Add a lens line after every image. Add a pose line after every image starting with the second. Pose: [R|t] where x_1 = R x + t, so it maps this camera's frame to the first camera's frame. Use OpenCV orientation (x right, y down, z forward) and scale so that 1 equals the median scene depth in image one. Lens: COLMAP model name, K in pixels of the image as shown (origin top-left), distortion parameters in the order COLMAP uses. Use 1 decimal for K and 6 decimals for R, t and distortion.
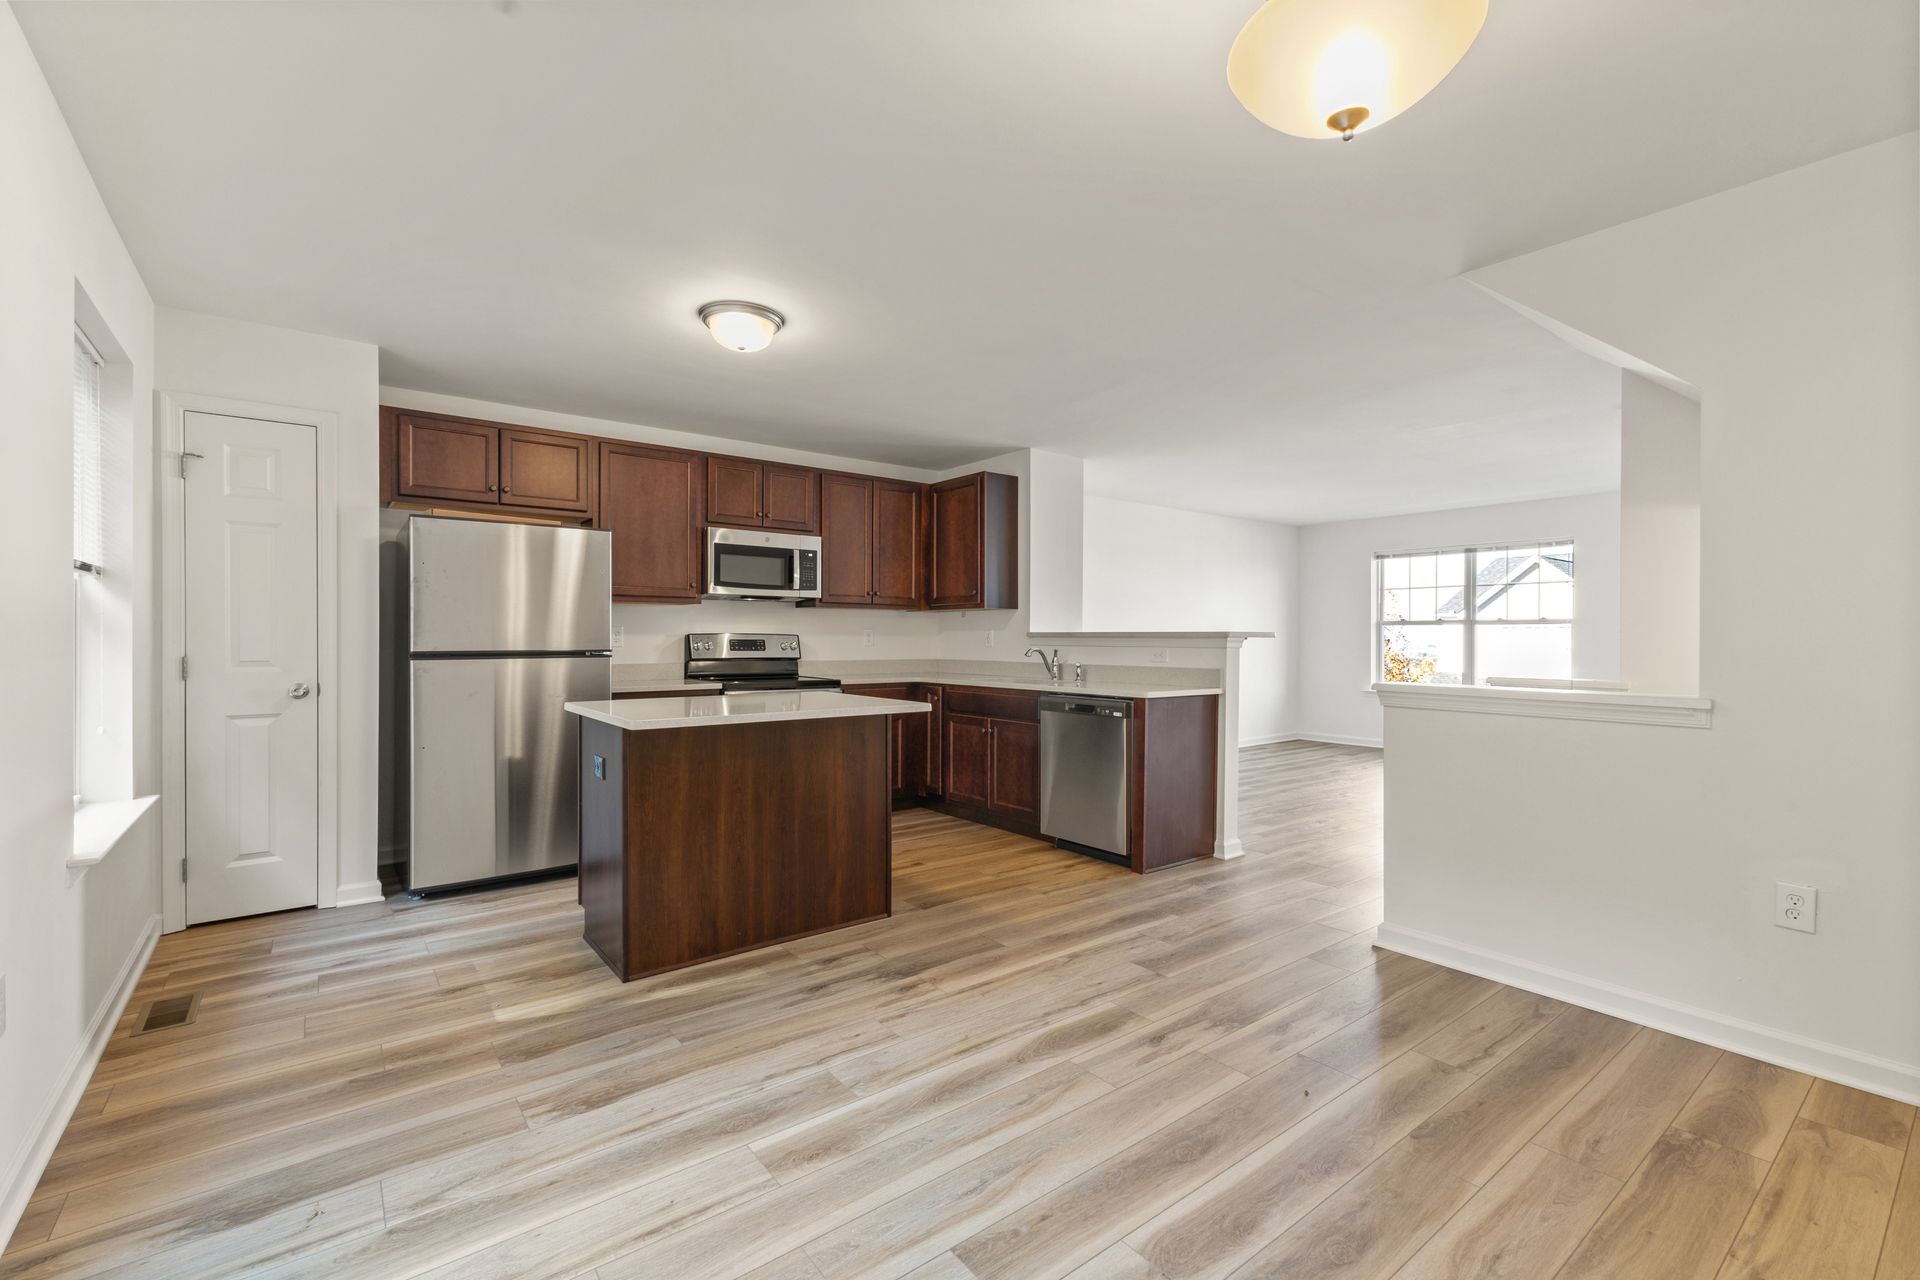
lens RADIAL K [[825.4, 0, 971.2], [0, 825.4, 641.6], [0, 0, 1]] dist [0.008109, -0.000188]
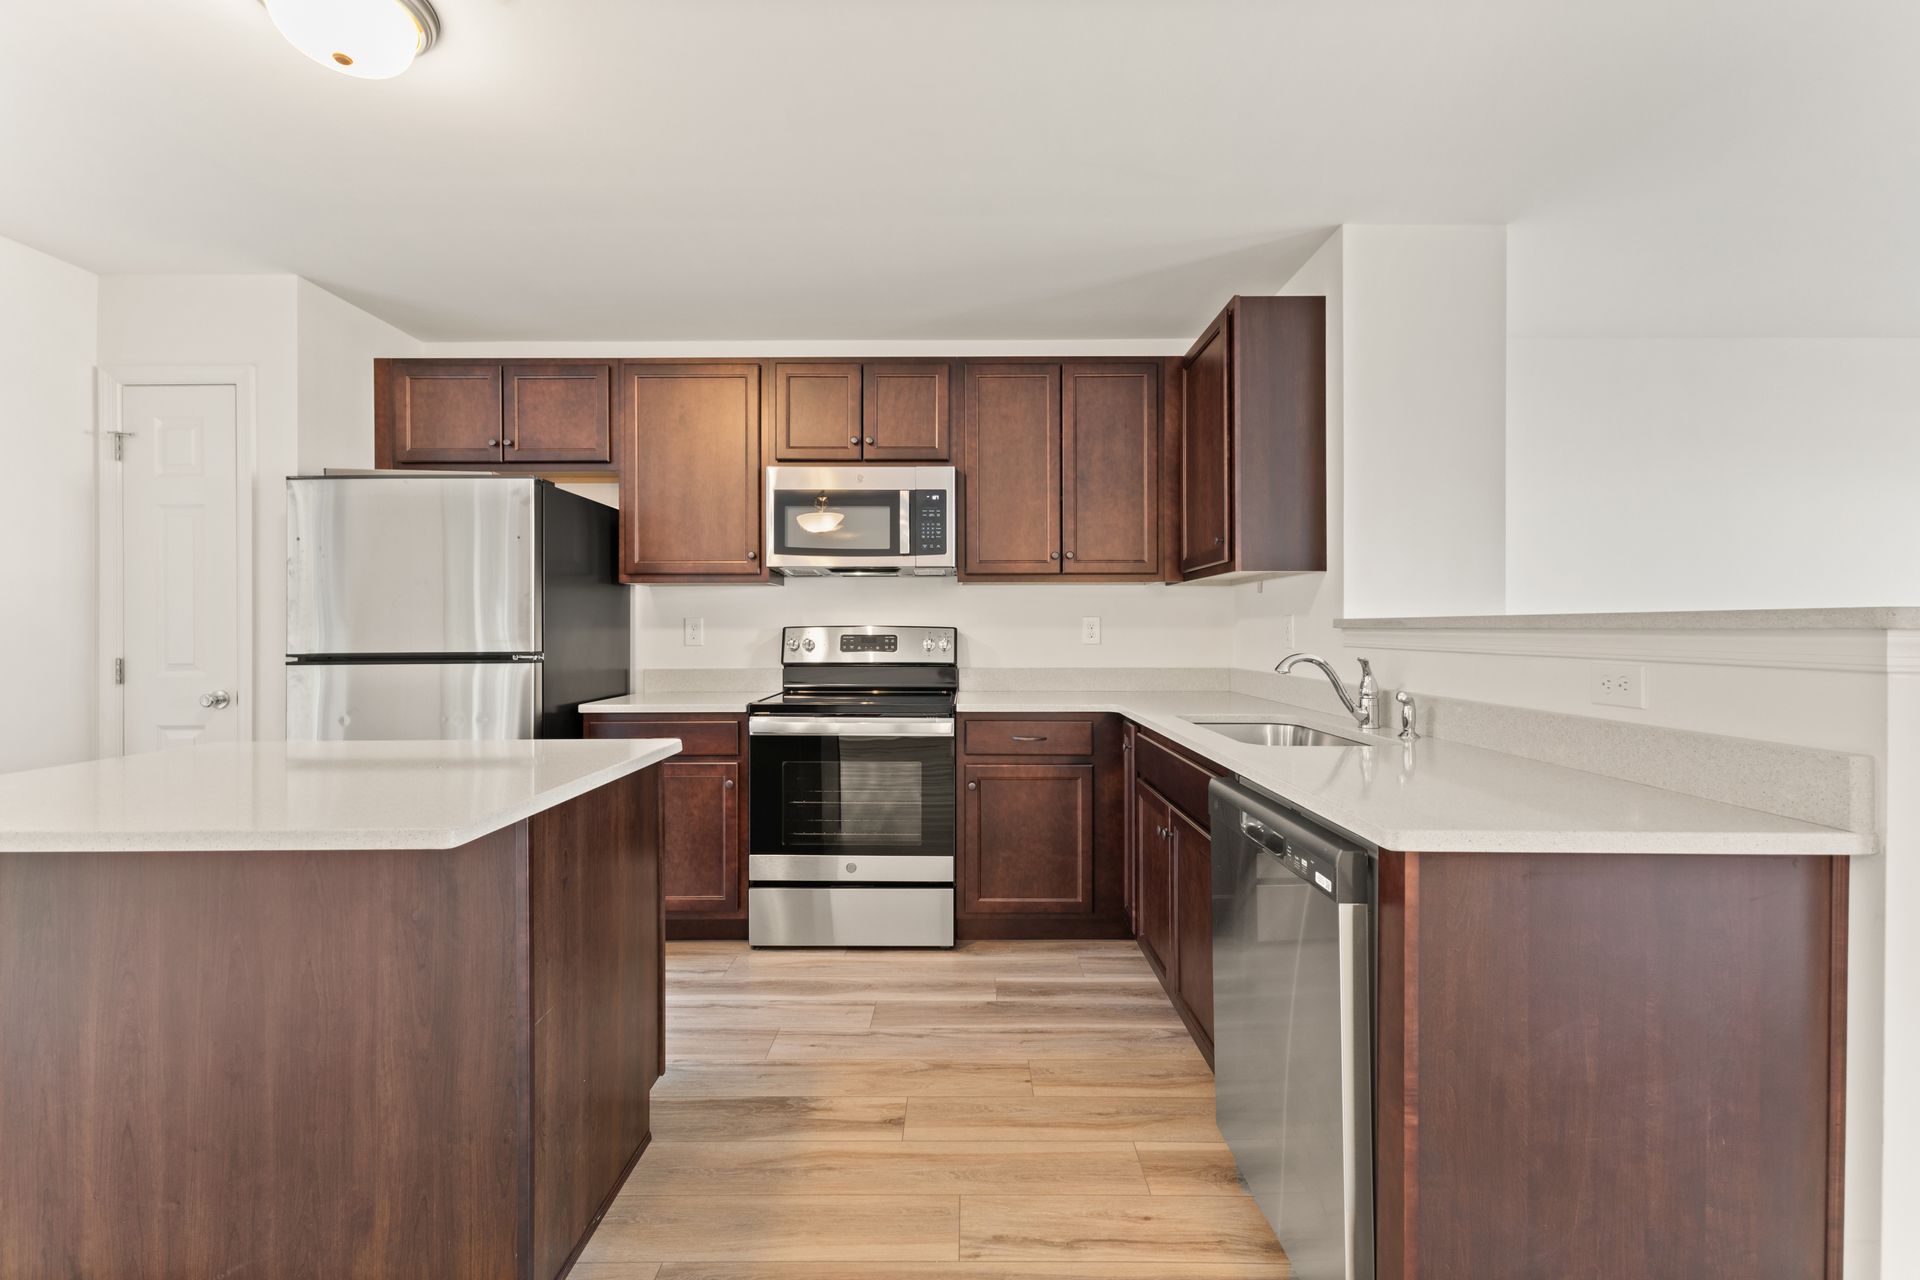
lens RADIAL K [[836.3, 0, 968.1], [0, 836.3, 628.1], [0, 0, 1]] dist [0.006653, -0.000376]
pose [[0.786282, -0.005622, -0.617842, 0.300584], [0.002727, 0.999980, -0.005629, -0.005982], [0.617862, 0.002741, 0.786282, 0.758119]]
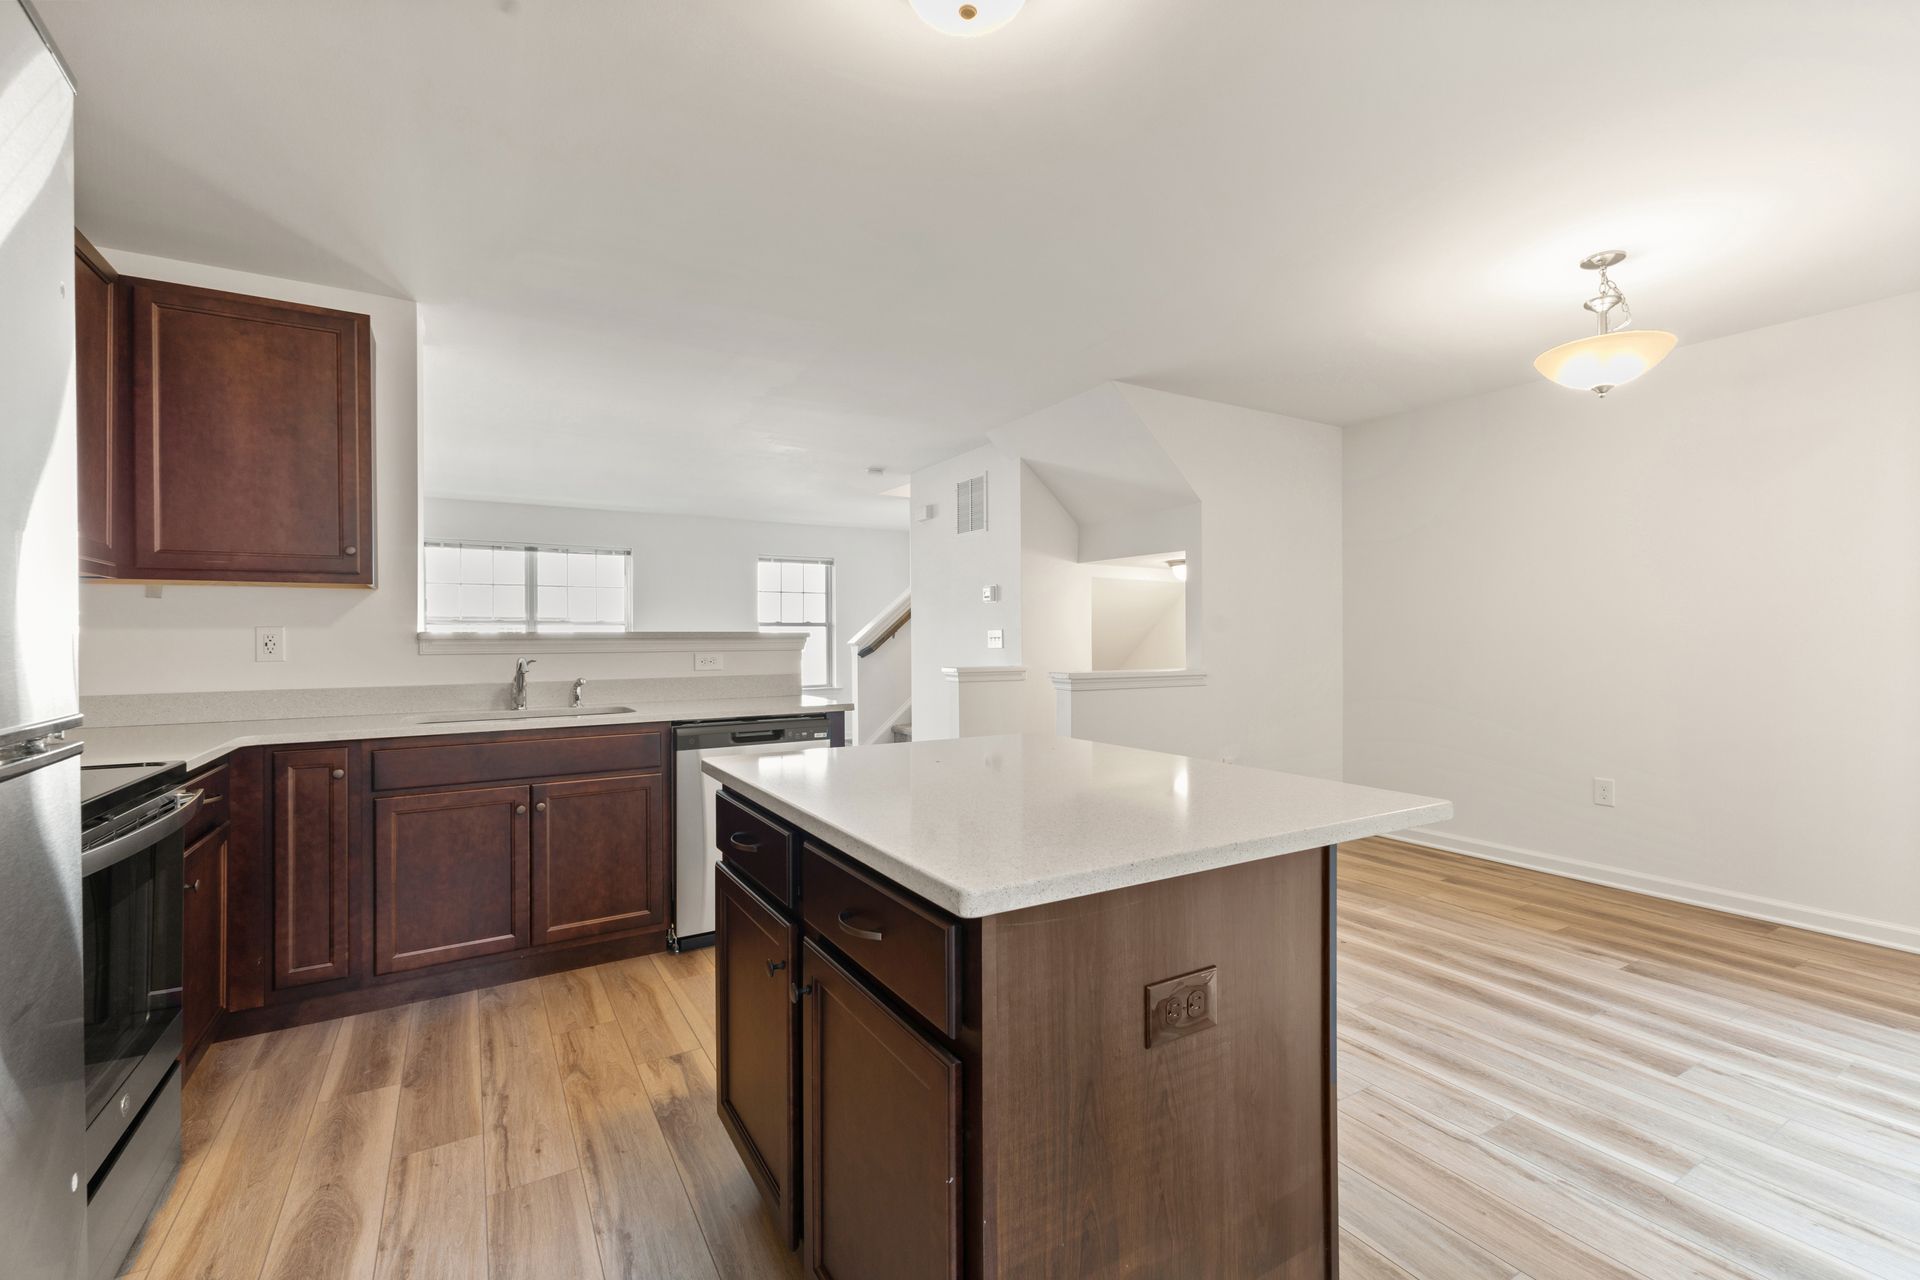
lens RADIAL K [[821.6, 0, 960.0], [0, 821.6, 640.0], [0, 0, 1]] dist [0.009434, -0.000317]
pose [[0.126151, -0.006052, 0.991993, -0.666521], [0.009327, 0.999944, 0.004914, -0.008022], [-0.991967, 0.008632, 0.126201, 0.862269]]
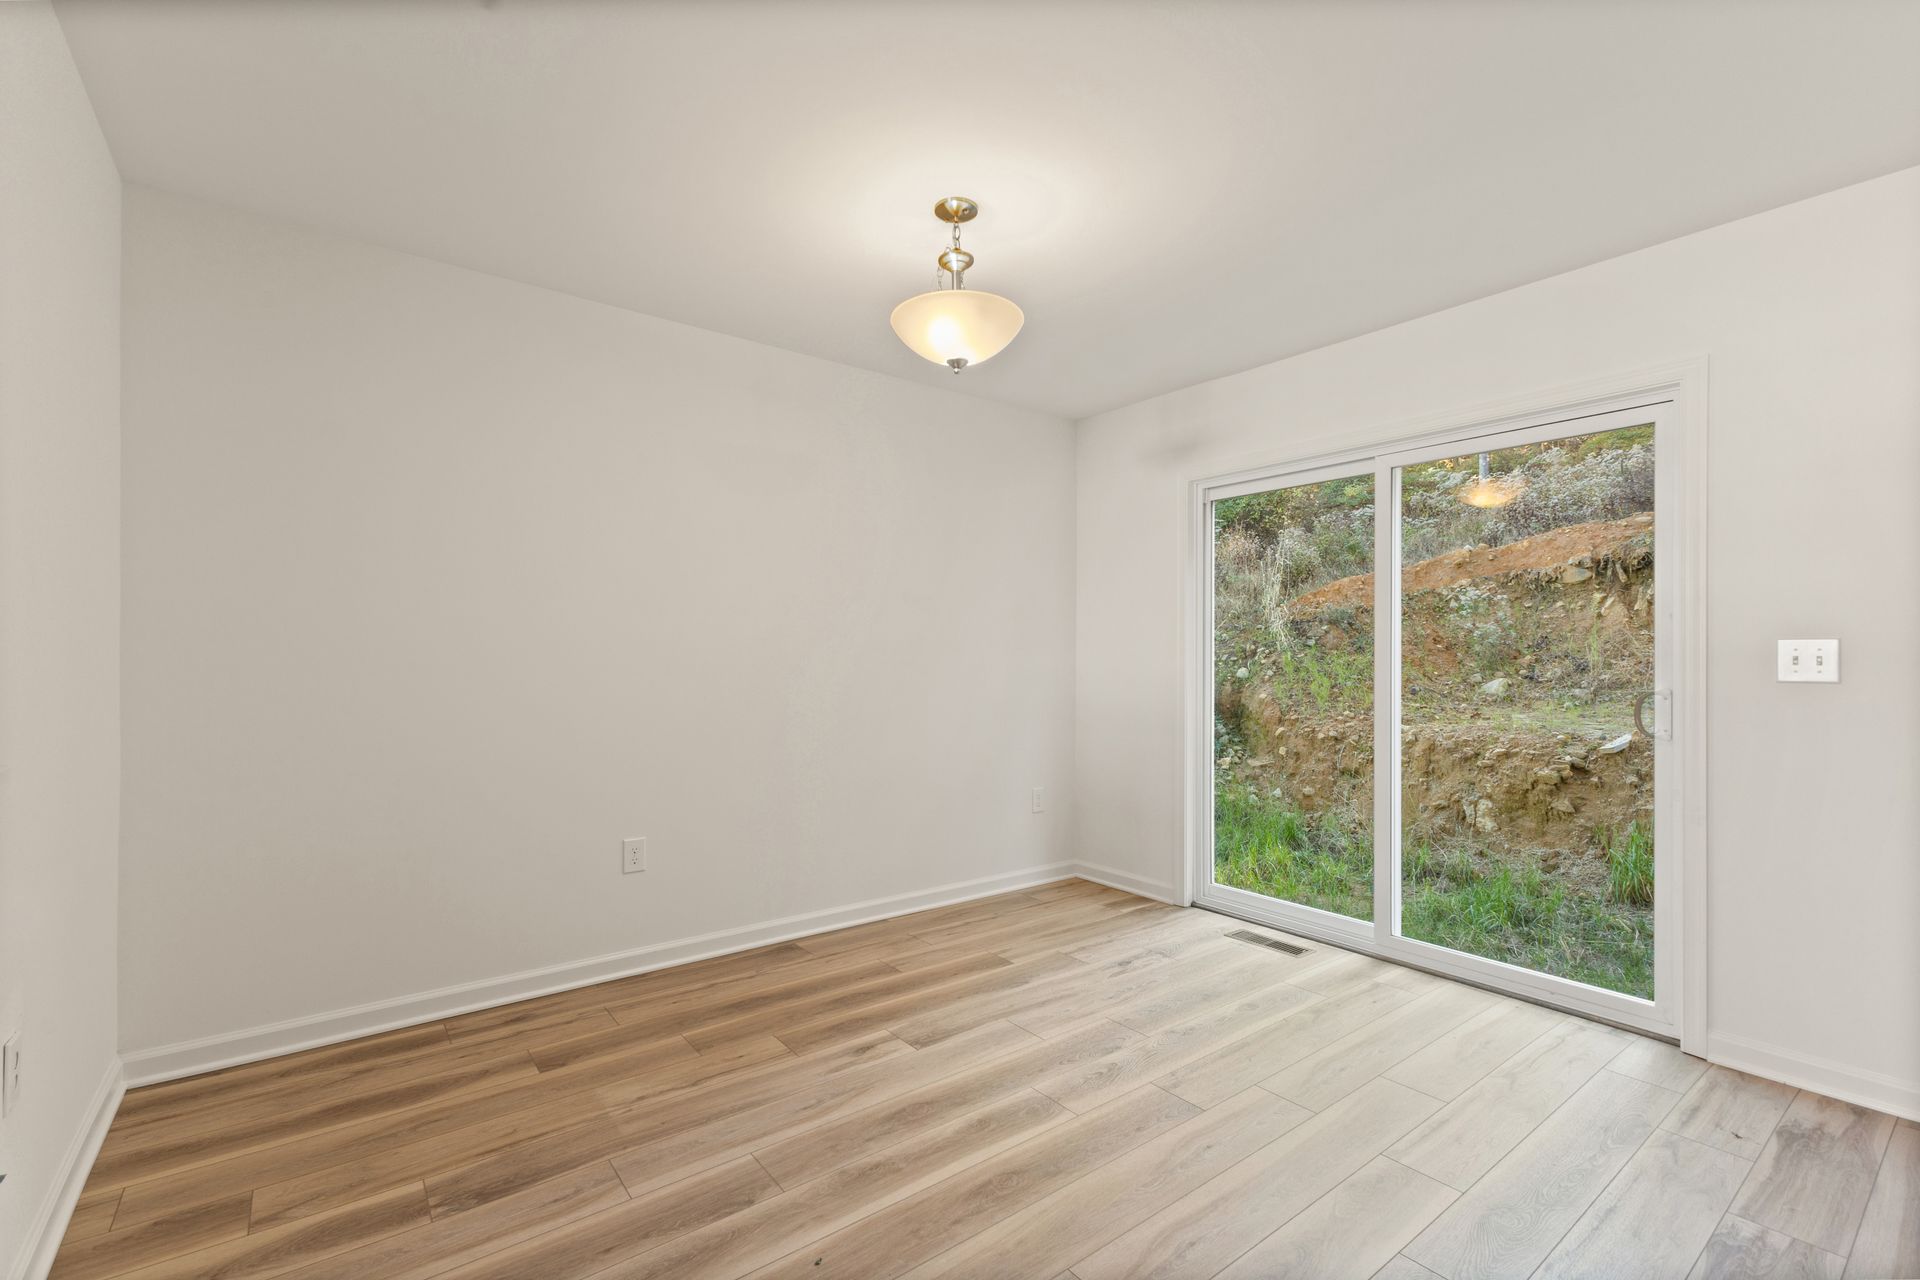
lens RADIAL K [[833.4, 0, 964.0], [0, 833.4, 657.7], [0, 0, 1]] dist [0.016713, -0.005923]
pose [[-0.999956, -0.006462, 0.006862, 0.155823], [-0.006403, 0.999943, 0.008562, -0.007929], [-0.006917, 0.008518, -0.999940, 1.015742]]
